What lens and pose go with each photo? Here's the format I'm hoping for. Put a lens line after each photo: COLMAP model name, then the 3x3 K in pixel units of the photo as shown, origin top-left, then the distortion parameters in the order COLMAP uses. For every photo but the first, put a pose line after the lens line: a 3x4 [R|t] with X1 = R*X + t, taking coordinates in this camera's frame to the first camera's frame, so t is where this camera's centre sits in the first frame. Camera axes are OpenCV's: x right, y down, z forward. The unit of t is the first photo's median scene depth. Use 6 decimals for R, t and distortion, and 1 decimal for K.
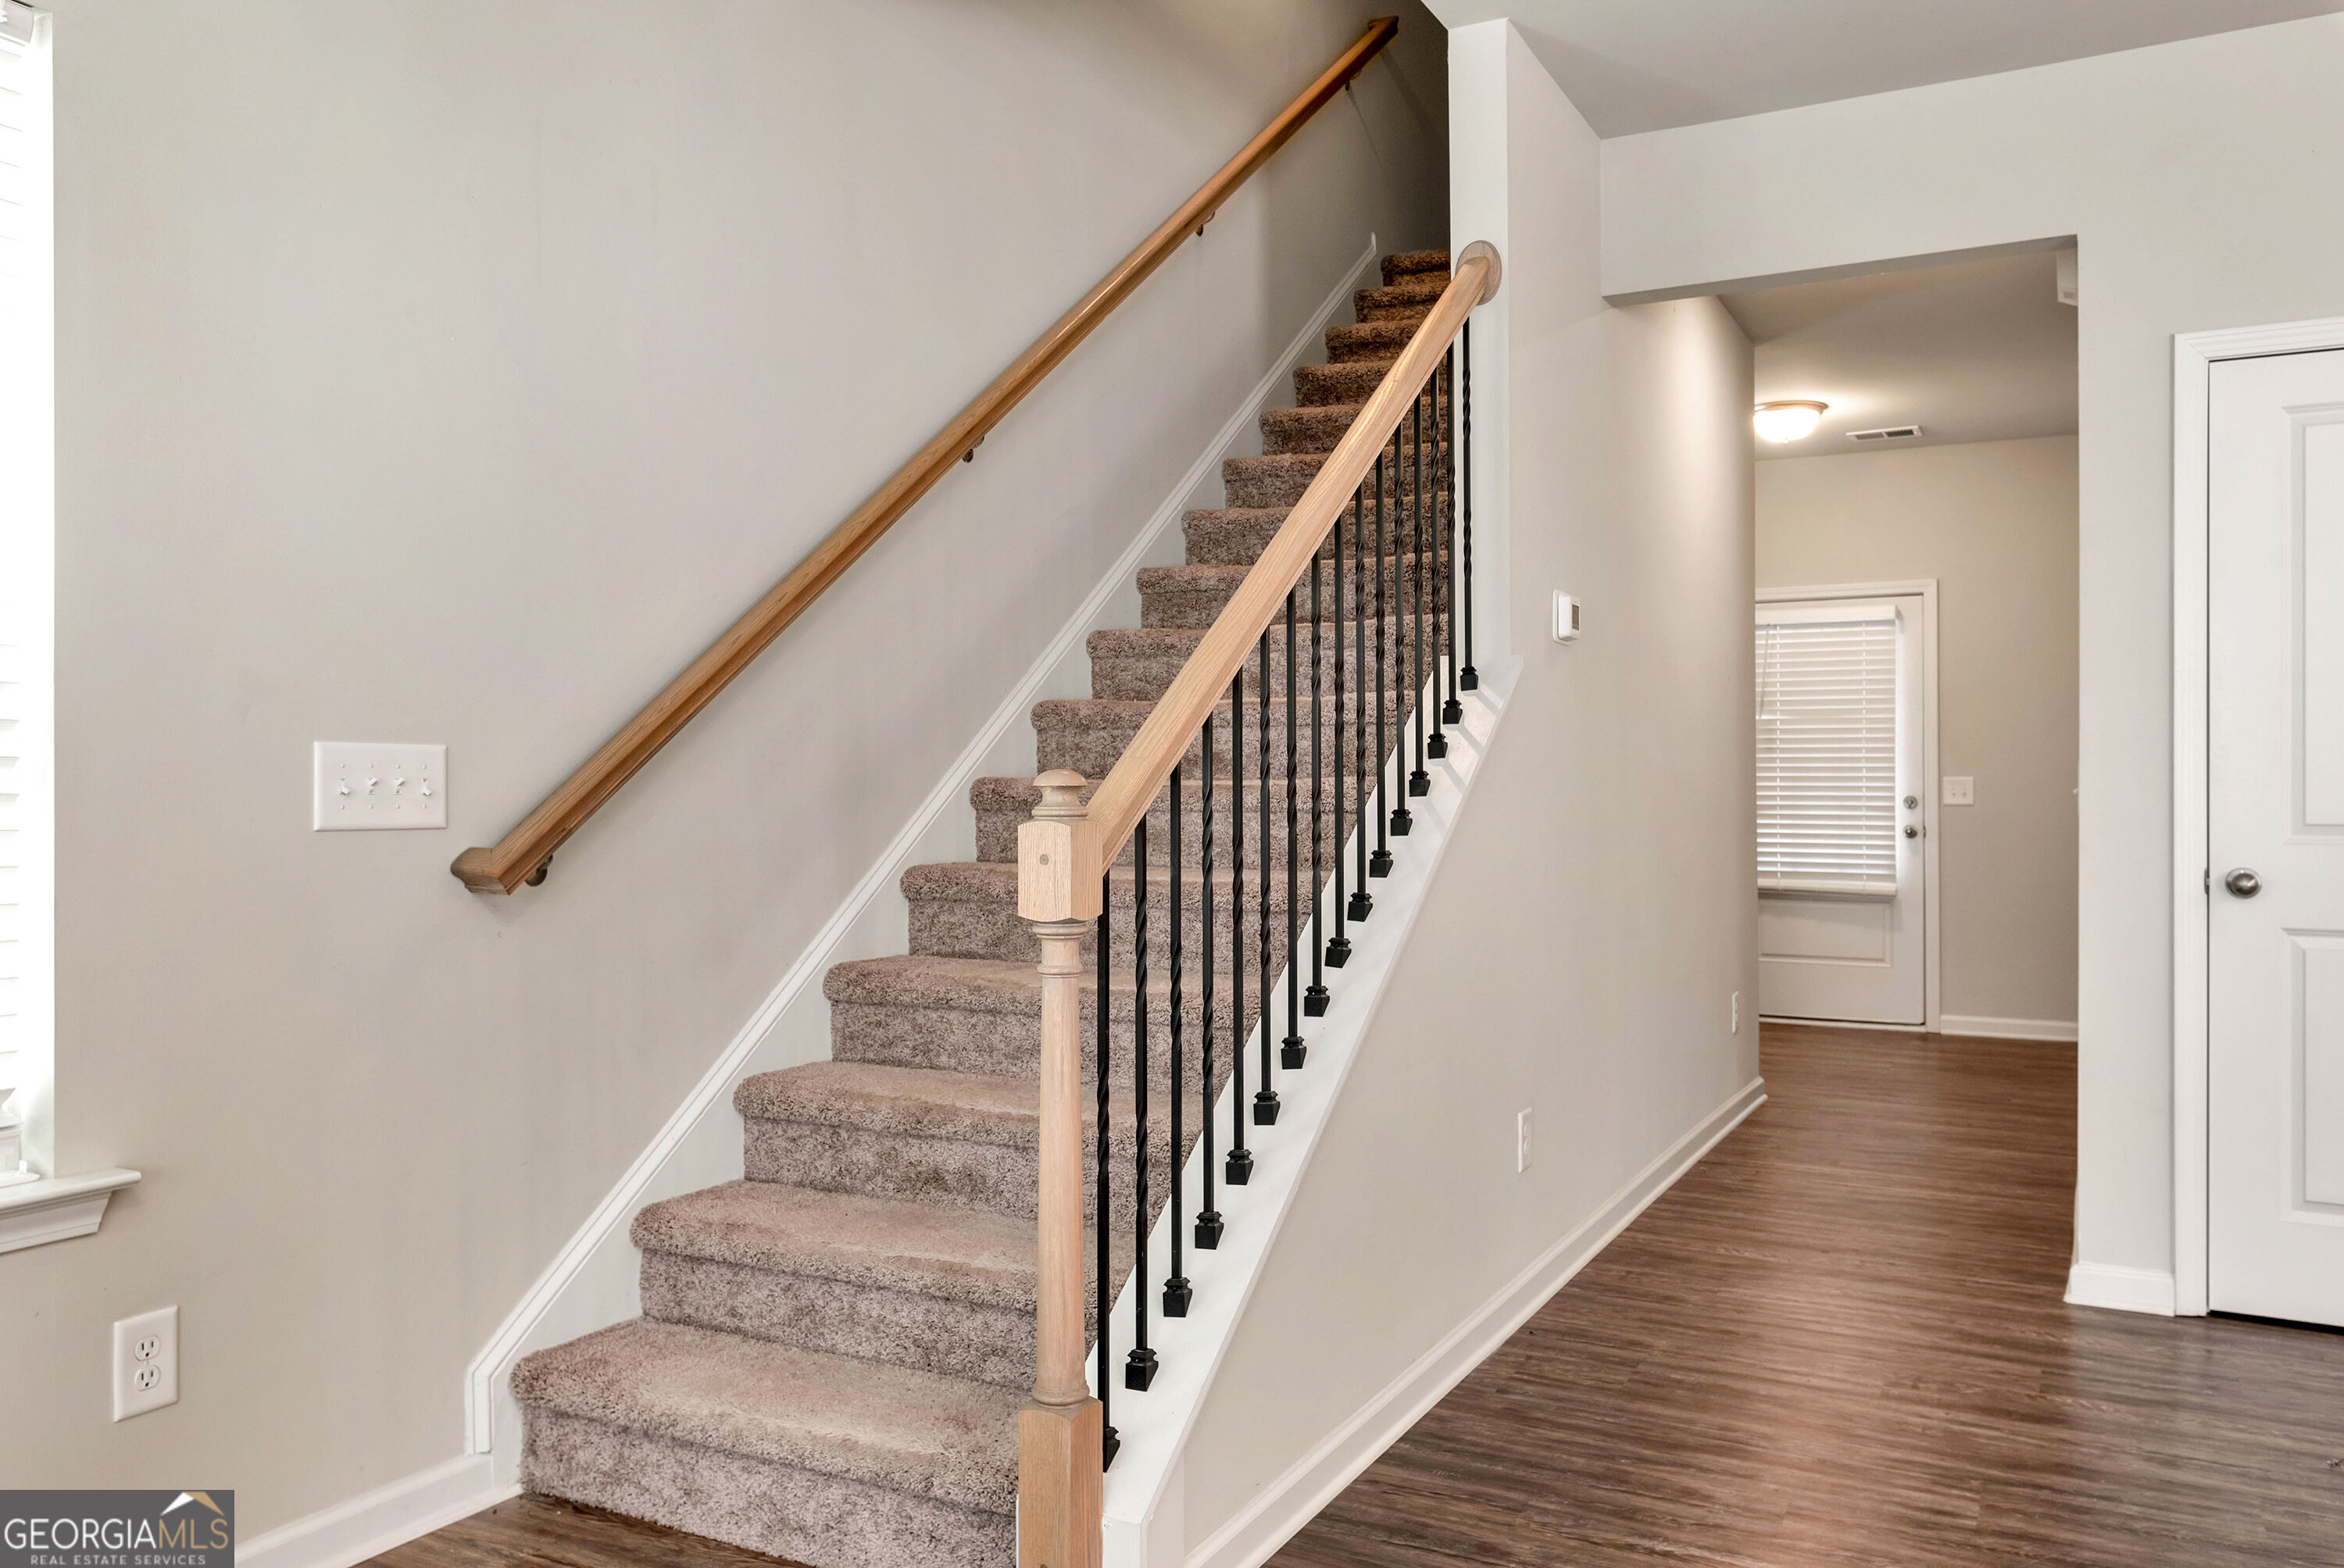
lens RADIAL K [[1720.9, 0, 1175.0], [0, 1720.9, 774.9], [0, 0, 1]] dist [0.003010, -0.000638]
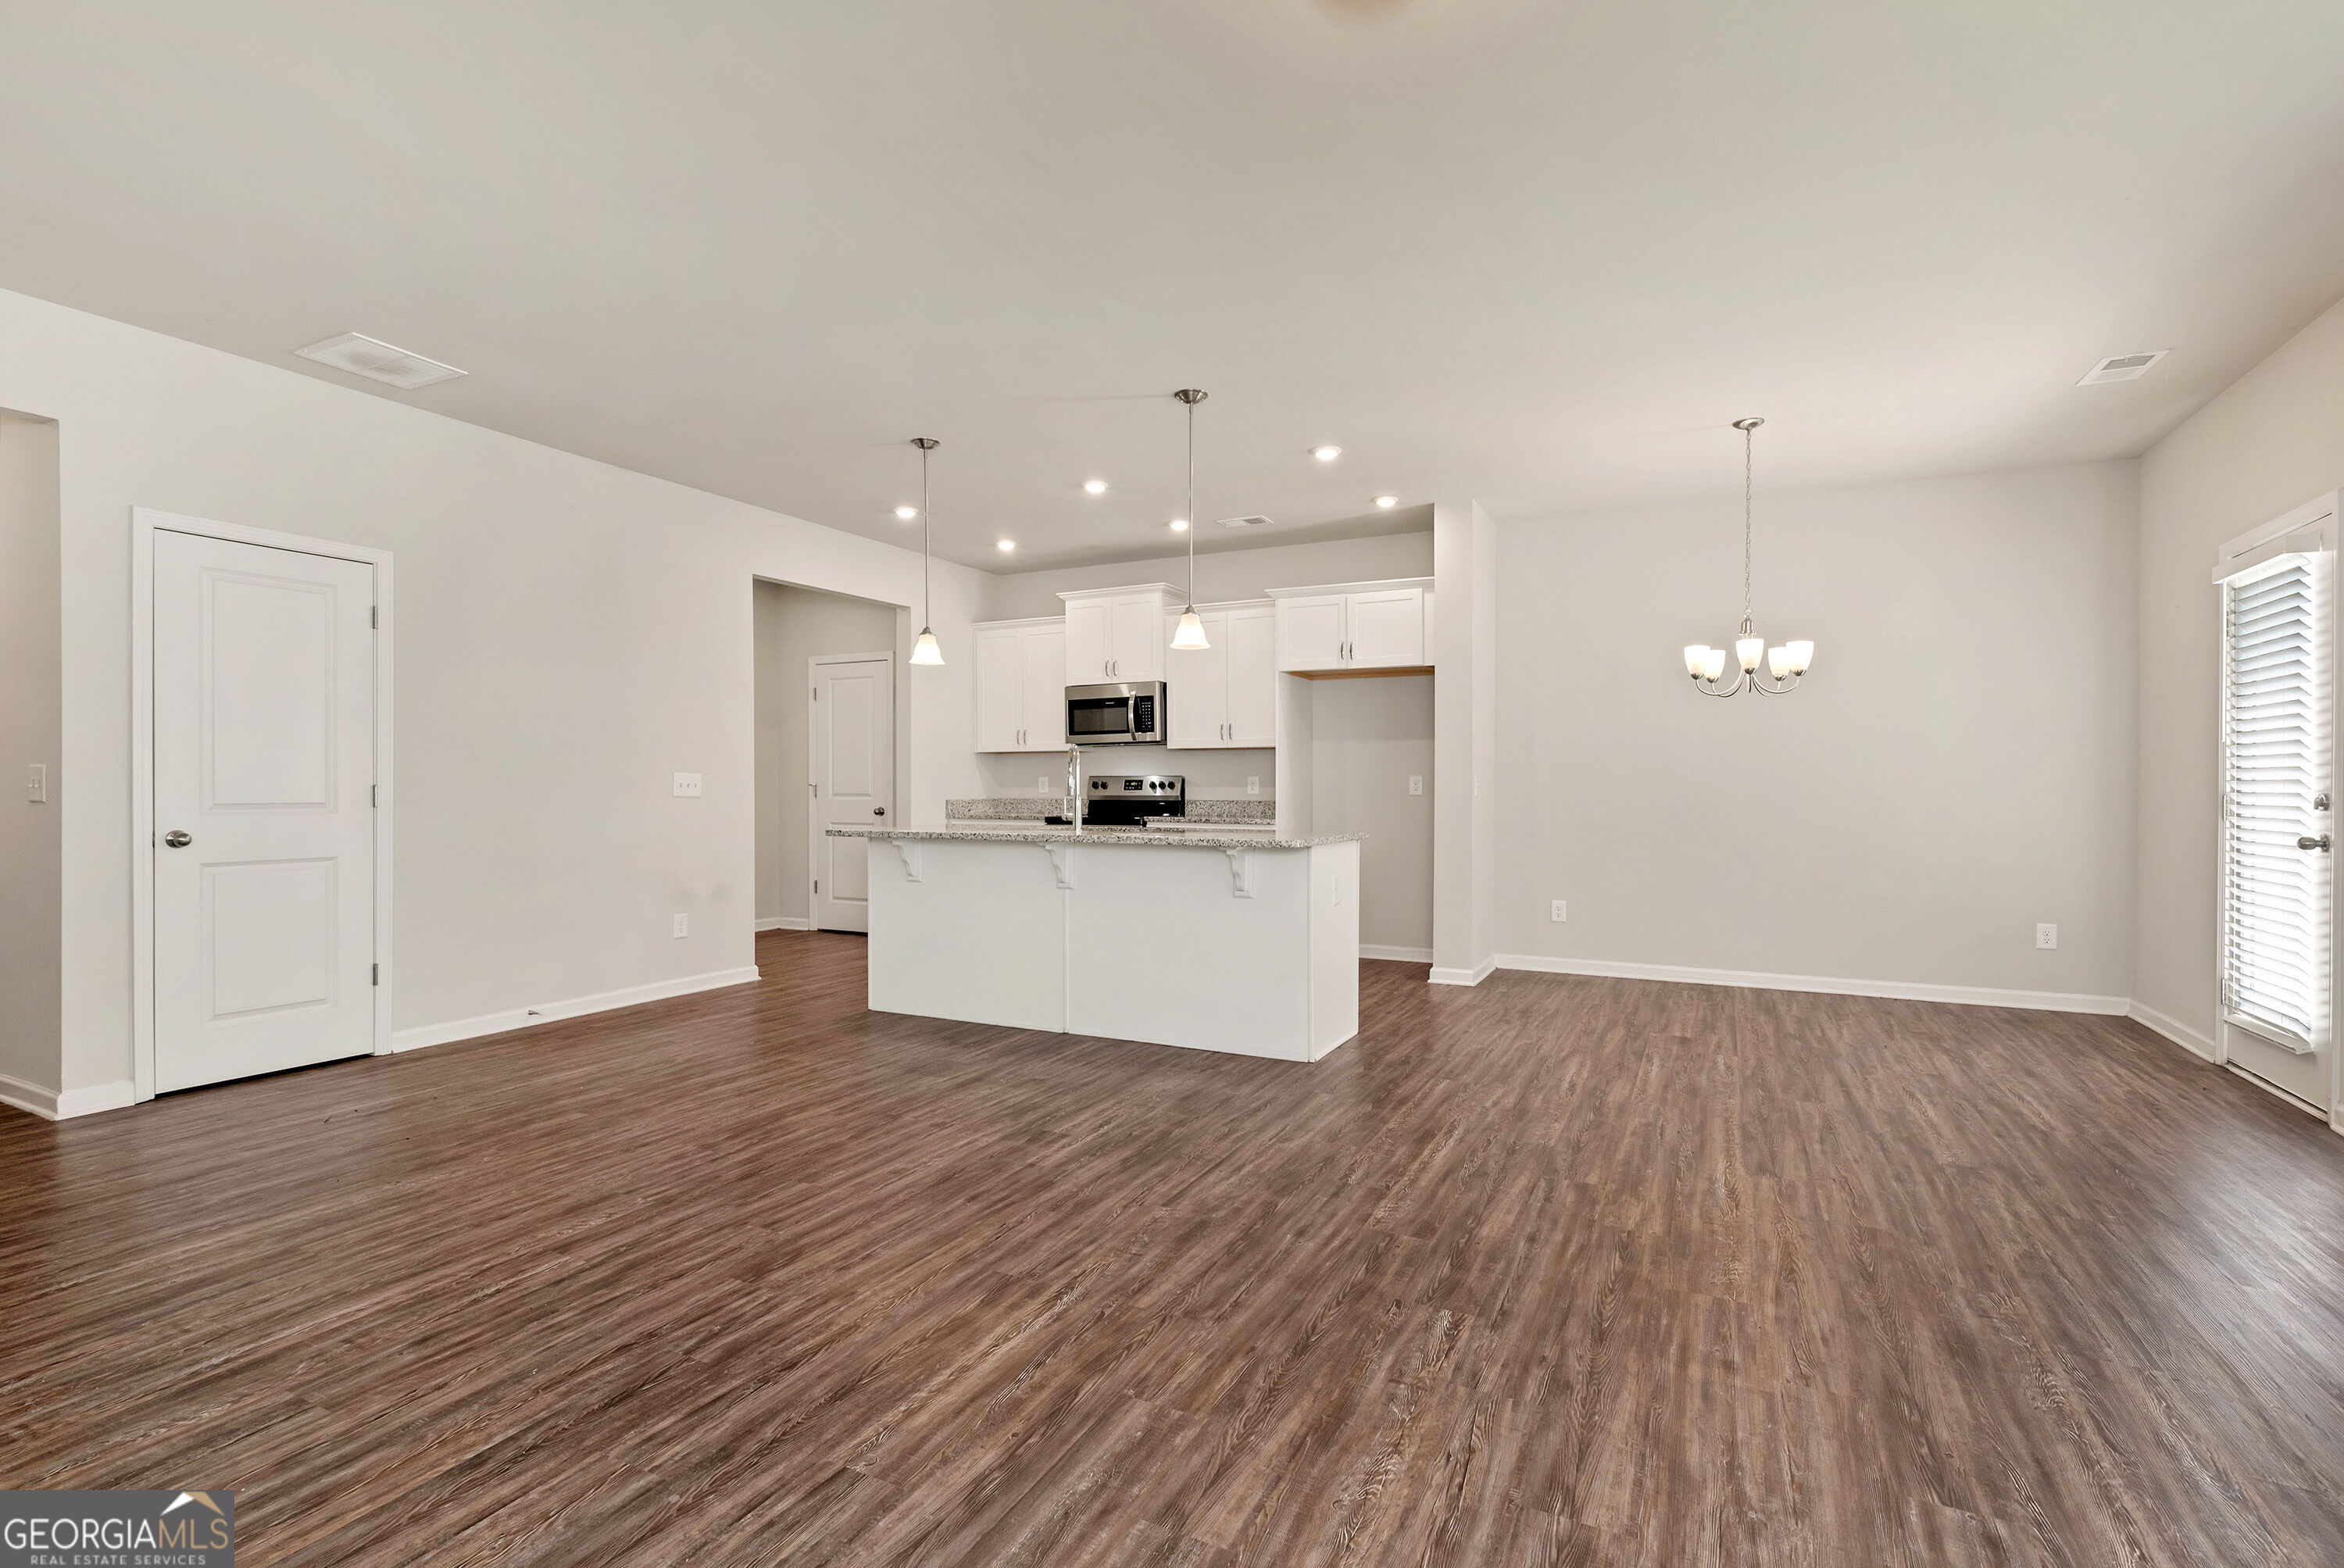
lens RADIAL K [[1089.3, 0, 1183.5], [0, 1089.3, 787.1], [0, 0, 1]] dist [-0.000183, -0.000139]
pose [[-0.035440, -0.002552, 0.999369, -0.578671], [-0.008019, 0.999965, 0.002269, 0.000725], [-0.999340, -0.007934, -0.035459, 0.046168]]
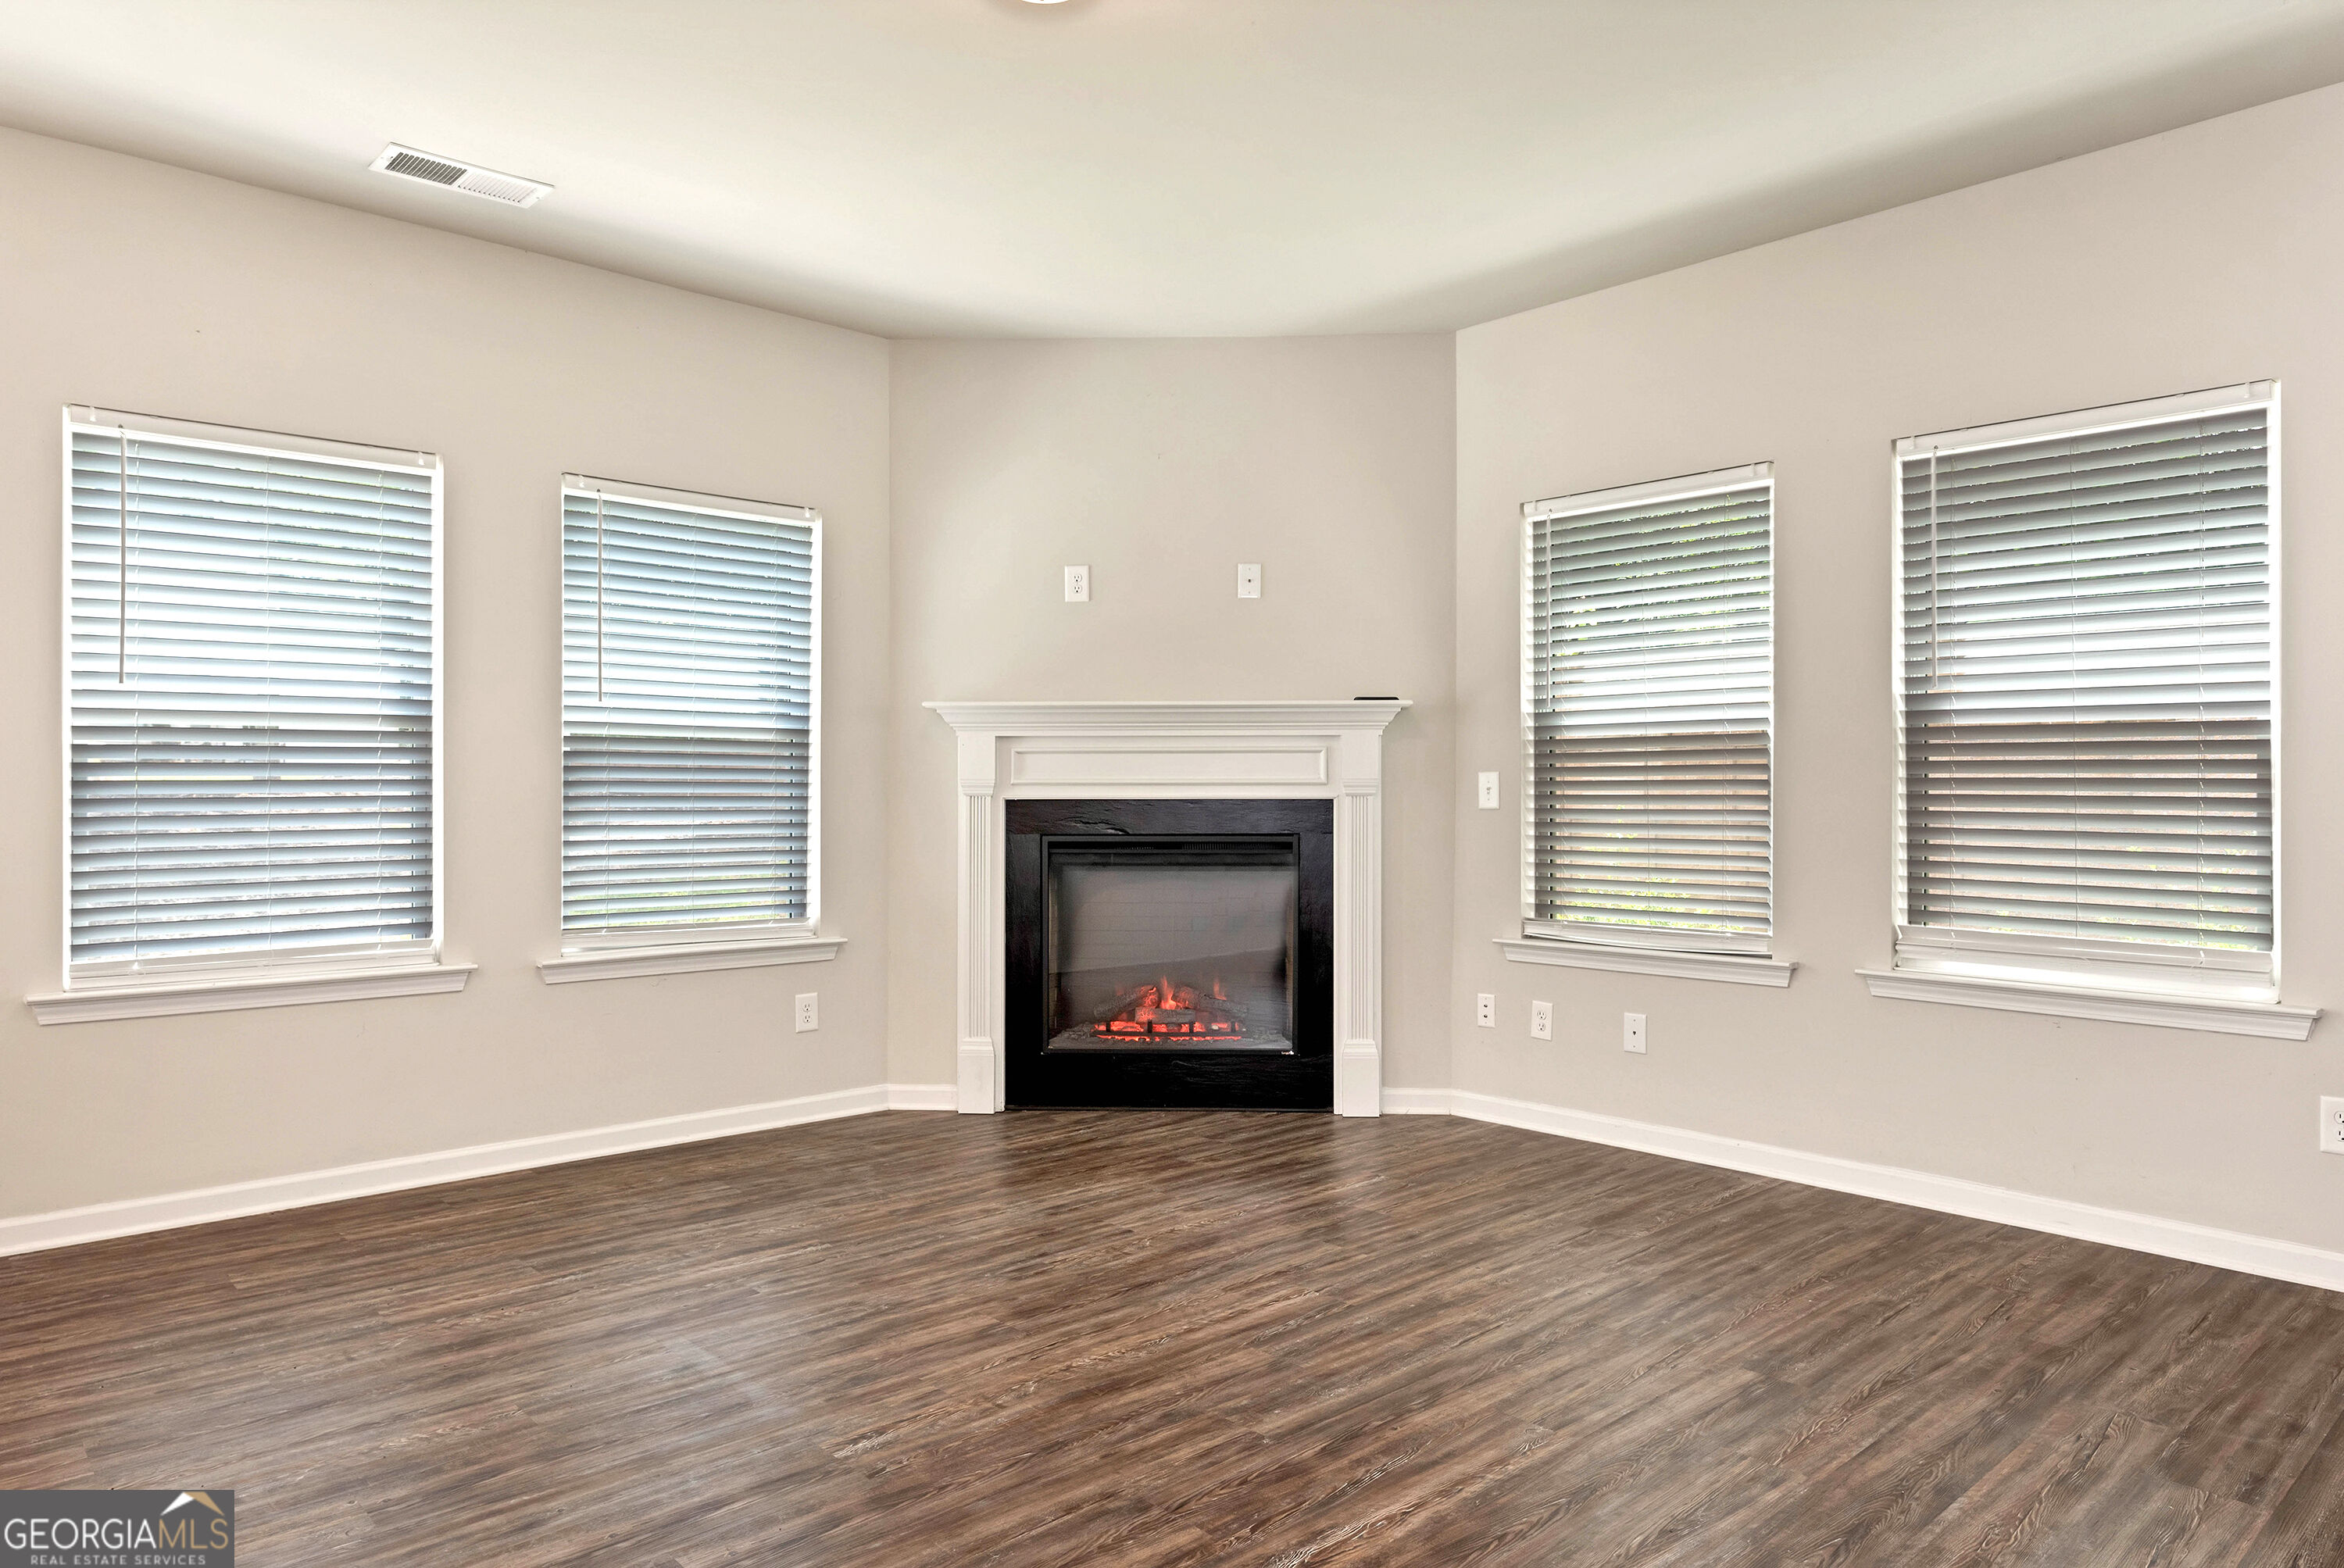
lens RADIAL K [[1464.9, 0, 1164.5], [0, 1464.9, 788.6], [0, 0, 1]] dist [-0.000172, 0.000367]
pose [[-0.333176, -0.004402, -0.942854, 0.865230], [0.004268, 0.999972, -0.006177, 0.003776], [0.942855, -0.006082, -0.333148, 0.273199]]
